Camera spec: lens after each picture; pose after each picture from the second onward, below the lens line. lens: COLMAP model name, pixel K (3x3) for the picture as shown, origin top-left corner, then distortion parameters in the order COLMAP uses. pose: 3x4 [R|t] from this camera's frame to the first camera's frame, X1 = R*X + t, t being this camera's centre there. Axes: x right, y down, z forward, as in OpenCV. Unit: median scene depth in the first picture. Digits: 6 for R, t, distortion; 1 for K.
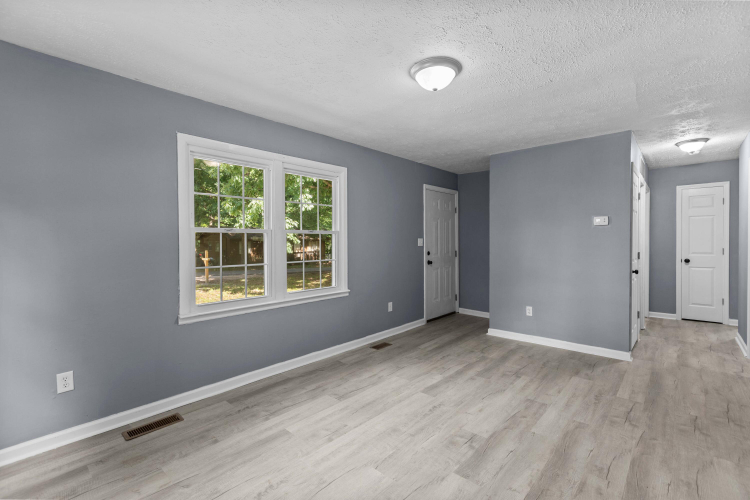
lens RADIAL K [[342.1, 0, 370.9], [0, 342.1, 246.2], [0, 0, 1]] dist [0.012557, 0.000175]
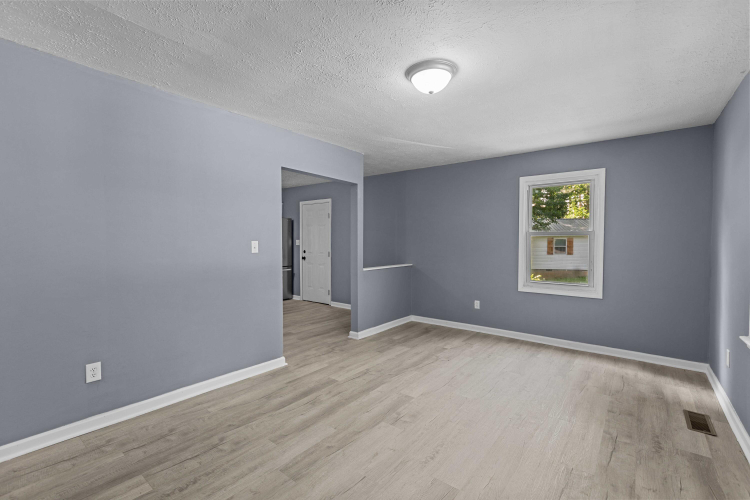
lens RADIAL K [[342.1, 0, 373.8], [0, 342.1, 247.4], [0, 0, 1]] dist [0.012557, 0.000175]
pose [[-0.997515, 0.000553, -0.070458, 0.421682], [-0.002114, 0.999284, 0.037764, -0.039894], [0.070428, 0.037819, -0.996800, 1.976330]]
